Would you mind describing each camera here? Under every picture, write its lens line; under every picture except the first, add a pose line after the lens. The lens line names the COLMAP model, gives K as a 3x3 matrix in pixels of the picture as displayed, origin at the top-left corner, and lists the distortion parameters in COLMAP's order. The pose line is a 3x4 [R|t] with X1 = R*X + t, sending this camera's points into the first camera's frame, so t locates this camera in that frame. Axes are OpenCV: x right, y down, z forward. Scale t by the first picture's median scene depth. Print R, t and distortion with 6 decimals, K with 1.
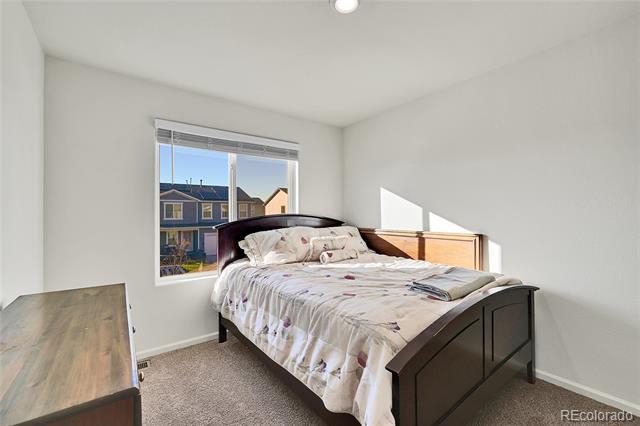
lens RADIAL K [[276.7, 0, 326.8], [0, 276.7, 213.5], [0, 0, 1]] dist [0.003164, 0.000085]
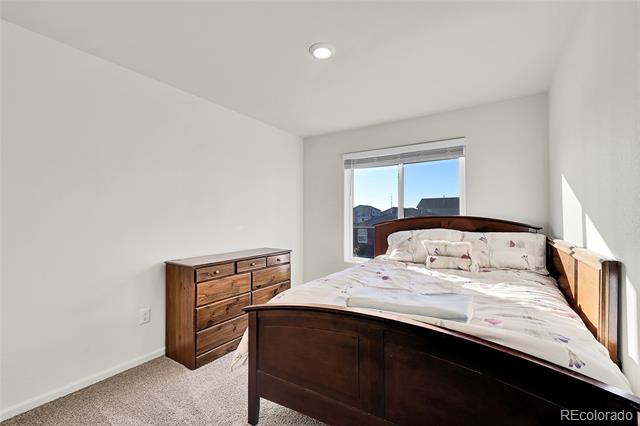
lens RADIAL K [[276.7, 0, 326.8], [0, 276.7, 213.5], [0, 0, 1]] dist [0.003164, 0.000085]
pose [[0.351995, -0.008727, -0.935961, 0.732554], [-0.003658, 0.999936, -0.010699, 0.006268], [0.935995, 0.007190, 0.351941, 0.338331]]
